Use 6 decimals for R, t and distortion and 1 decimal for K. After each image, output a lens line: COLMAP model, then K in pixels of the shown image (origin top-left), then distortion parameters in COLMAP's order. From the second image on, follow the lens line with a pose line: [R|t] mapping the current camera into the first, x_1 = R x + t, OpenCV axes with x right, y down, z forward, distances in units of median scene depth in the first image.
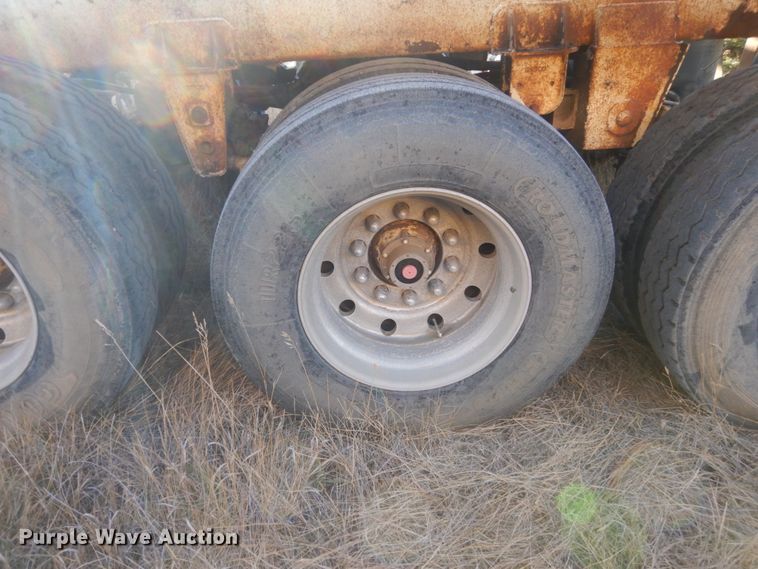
lens RADIAL K [[534.6, 0, 379.0], [0, 534.6, 284.5], [0, 0, 1]] dist [0.001423, -0.002918]
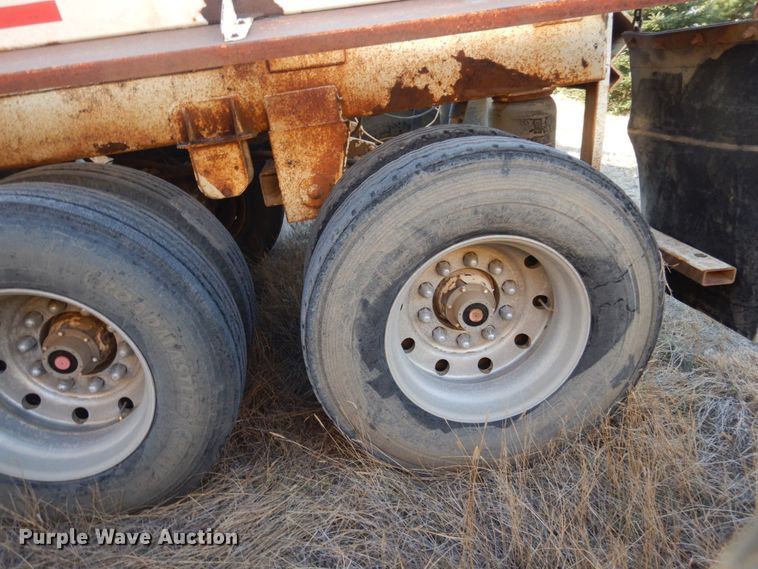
lens RADIAL K [[534.6, 0, 379.0], [0, 534.6, 284.5], [0, 0, 1]] dist [0.001423, -0.002918]
pose [[0.994096, -0.105947, 0.023430, 0.575412], [0.107862, 0.988379, -0.107107, 0.003246], [-0.011810, 0.109002, 0.993971, -0.051818]]
